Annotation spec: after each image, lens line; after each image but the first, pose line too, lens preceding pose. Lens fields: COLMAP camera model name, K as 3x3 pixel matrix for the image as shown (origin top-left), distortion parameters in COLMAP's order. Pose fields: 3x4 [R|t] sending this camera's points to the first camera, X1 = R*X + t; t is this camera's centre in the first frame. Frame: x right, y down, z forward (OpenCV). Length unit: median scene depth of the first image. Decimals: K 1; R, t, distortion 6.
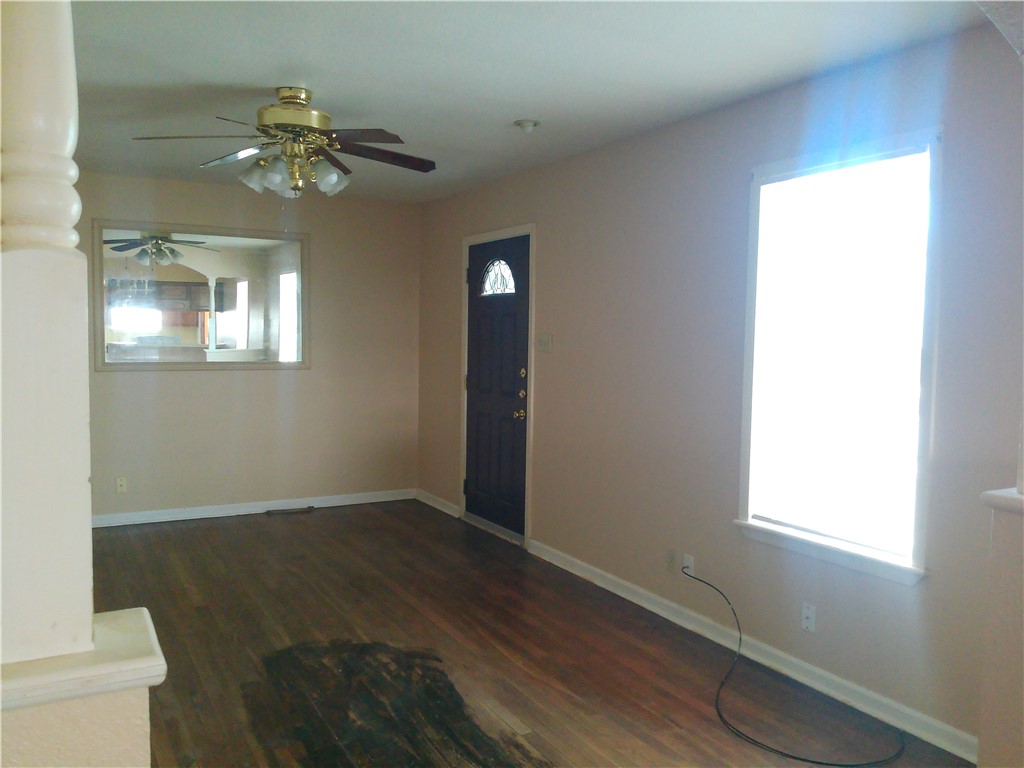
lens RADIAL K [[835.4, 0, 517.7], [0, 835.4, 386.7], [0, 0, 1]] dist [0.098473, -0.182715]
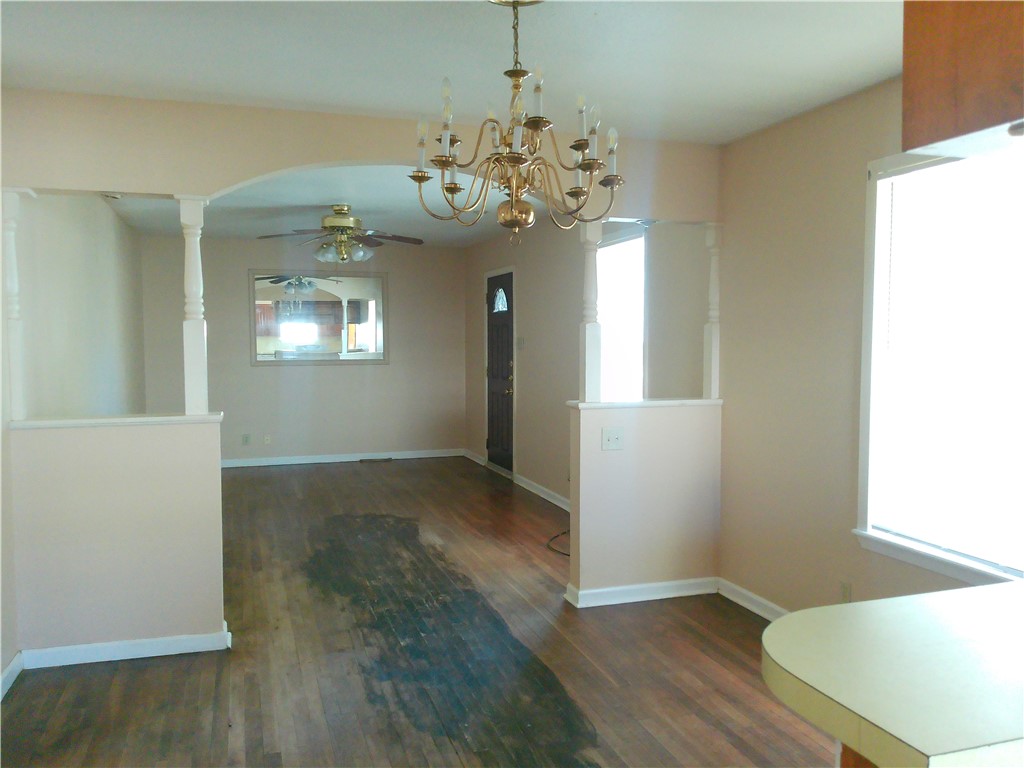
lens RADIAL K [[835.4, 0, 517.7], [0, 835.4, 386.7], [0, 0, 1]] dist [0.098473, -0.182715]
pose [[0.982001, -0.004902, -0.188812, 0.395643], [0.003845, 0.999975, -0.005965, 0.044318], [0.188837, 0.005132, 0.981995, -0.620790]]
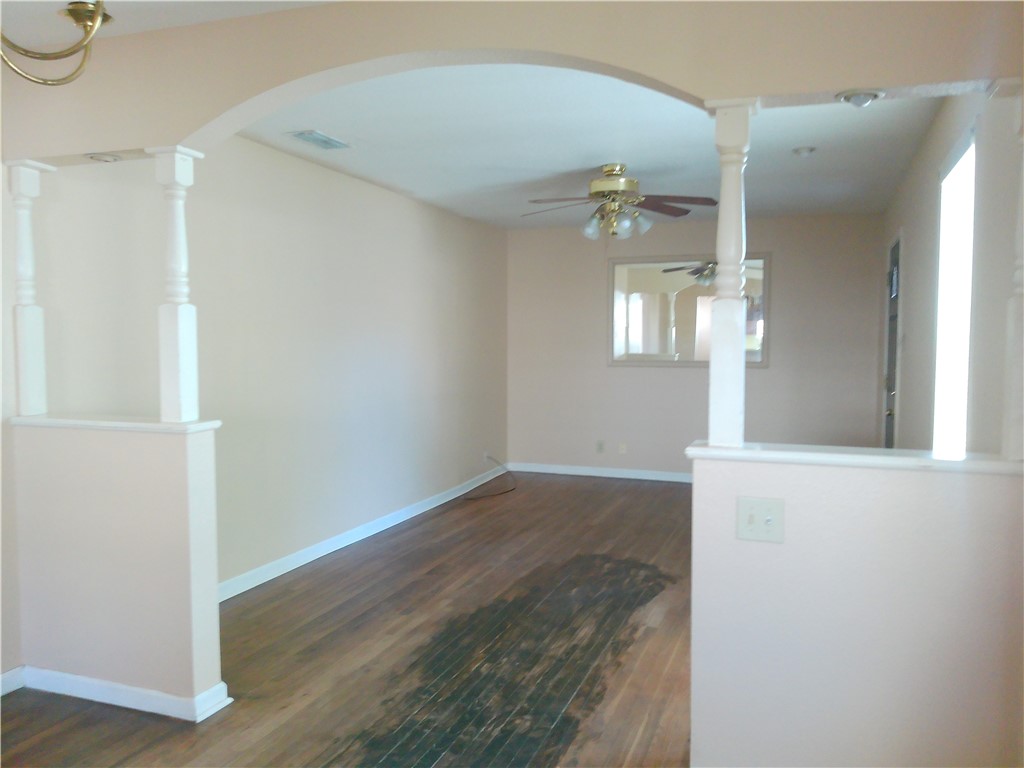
lens RADIAL K [[835.4, 0, 517.7], [0, 835.4, 386.7], [0, 0, 1]] dist [0.098473, -0.182715]
pose [[0.660038, 0.034835, -0.750424, 0.628482], [-0.044108, 0.998998, 0.007579, 0.018167], [0.749936, 0.028097, 0.660913, -0.047494]]
